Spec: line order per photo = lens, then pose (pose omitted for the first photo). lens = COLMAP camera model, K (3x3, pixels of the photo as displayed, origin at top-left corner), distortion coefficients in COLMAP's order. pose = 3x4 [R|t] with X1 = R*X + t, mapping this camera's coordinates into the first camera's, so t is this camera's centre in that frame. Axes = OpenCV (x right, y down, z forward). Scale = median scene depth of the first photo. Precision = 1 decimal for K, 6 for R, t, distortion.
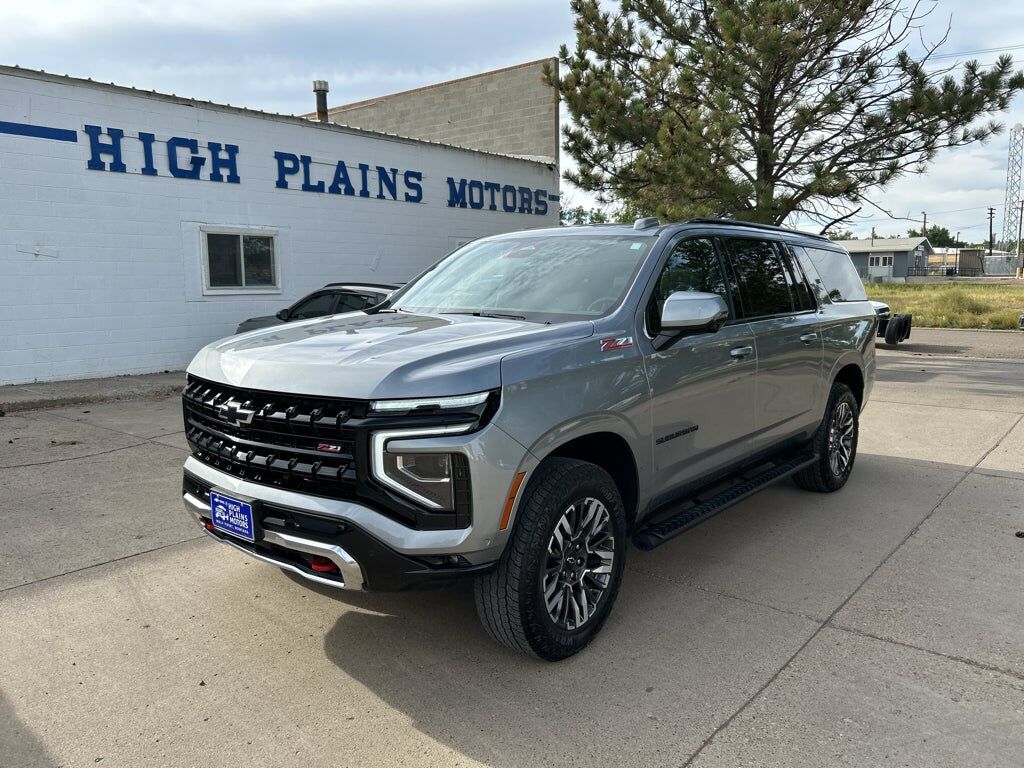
lens RADIAL K [[829.4, 0, 508.5], [0, 829.4, 401.5], [0, 0, 1]] dist [0.007750, -0.007946]
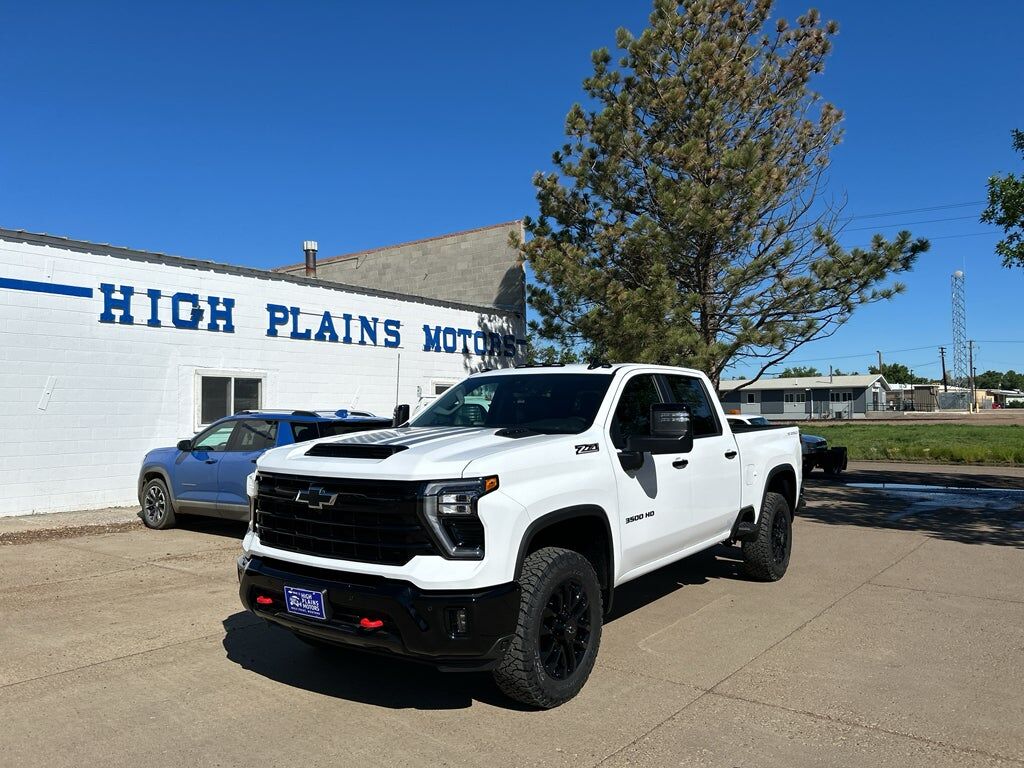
lens RADIAL K [[834.3, 0, 517.9], [0, 834.3, 385.4], [0, 0, 1]] dist [0.068341, -0.174122]
pose [[0.999270, 0.000754, 0.038186, 0.010627], [0.006066, 0.983979, -0.178180, 0.008053], [-0.037709, 0.178281, 0.983257, -0.091968]]
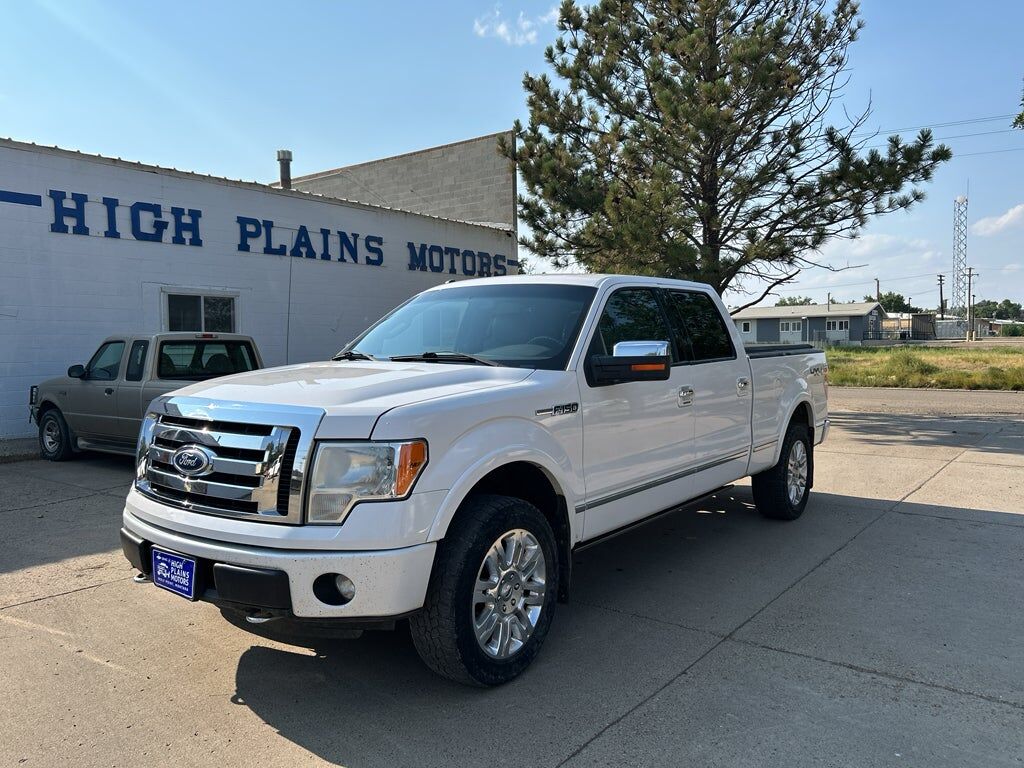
lens RADIAL K [[832.2, 0, 512.4], [0, 832.2, 389.6], [0, 0, 1]] dist [0.008577, -0.001713]
pose [[0.999213, -0.005257, 0.039315, 0.017272], [0.008901, 0.995619, -0.093074, 0.012158], [-0.038654, 0.093351, 0.994883, -0.023162]]
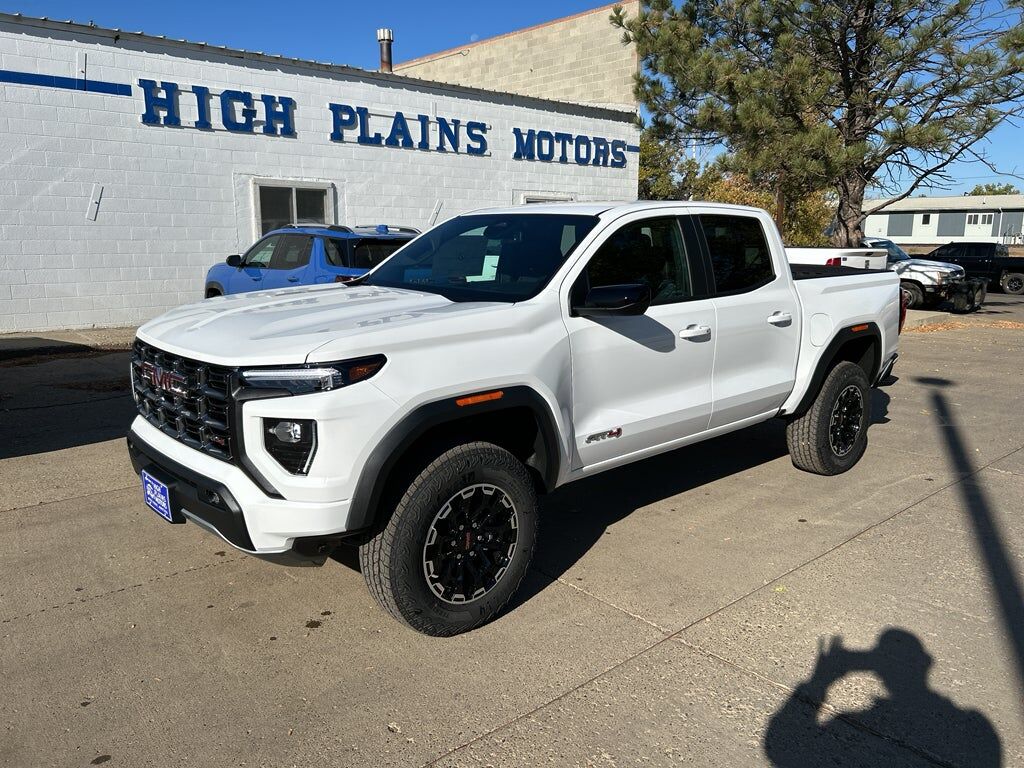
lens RADIAL K [[819.6, 0, 485.9], [0, 819.6, 419.9], [0, 0, 1]] dist [0.006493, -0.004288]
pose [[0.984166, 0.052026, -0.169442, 0.085532], [-0.038492, 0.995872, 0.082203, -0.007954], [0.173019, -0.074379, 0.982106, 0.025229]]
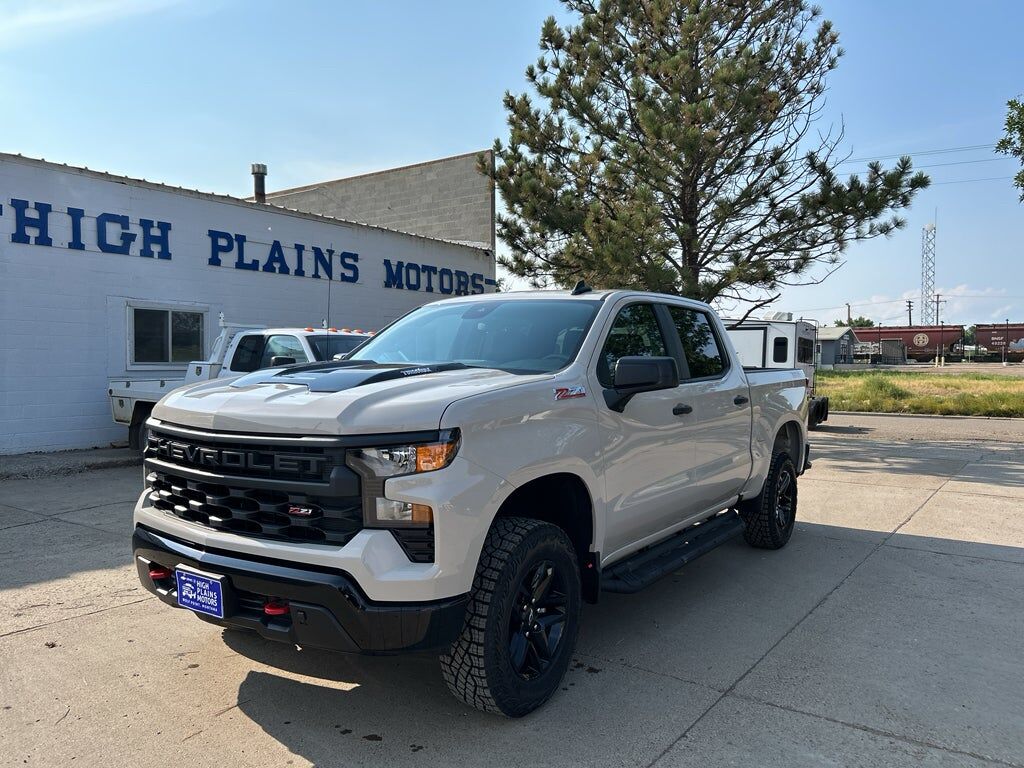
lens RADIAL K [[830.2, 0, 512.0], [0, 830.2, 384.0], [0, 0, 1]] dist [0.009365, -0.006722]
pose [[0.997521, 0.008566, 0.069845, 0.014909], [0.000025, 0.992521, -0.122073, 0.006617], [-0.070368, 0.121772, 0.990061, 0.000170]]
